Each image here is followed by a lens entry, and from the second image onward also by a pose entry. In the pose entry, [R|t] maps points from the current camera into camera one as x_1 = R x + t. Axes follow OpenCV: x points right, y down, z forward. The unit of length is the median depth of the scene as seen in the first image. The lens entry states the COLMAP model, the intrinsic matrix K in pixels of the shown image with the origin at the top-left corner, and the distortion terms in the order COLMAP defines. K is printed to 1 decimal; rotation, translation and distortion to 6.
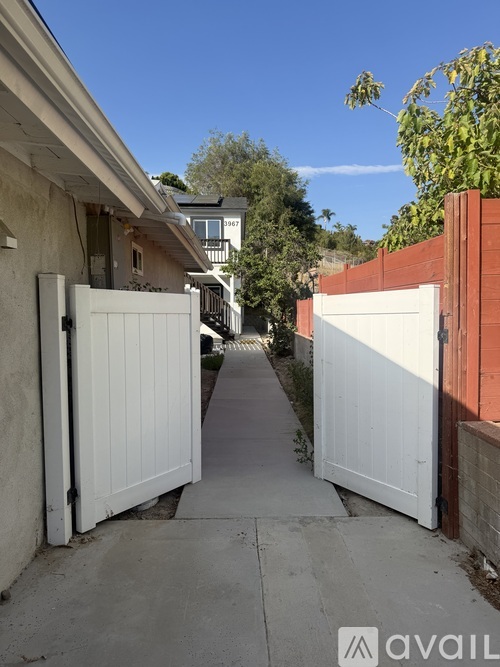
lens RADIAL K [[468.2, 0, 250.0], [0, 468.2, 333.5], [0, 0, 1]] dist [-0.000747, -0.000028]
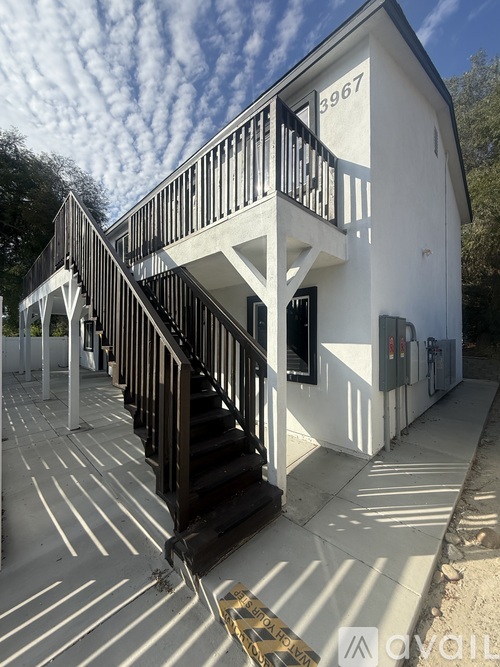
lens RADIAL K [[265.5, 0, 250.0], [0, 265.5, 333.5], [0, 0, 1]] dist [-0.000855, -0.000347]
pose [[0.690470, -0.002988, -0.723355, 0.053380], [-0.043005, 0.998053, -0.045173, -0.072057], [0.722082, 0.062298, 0.688997, 0.956391]]
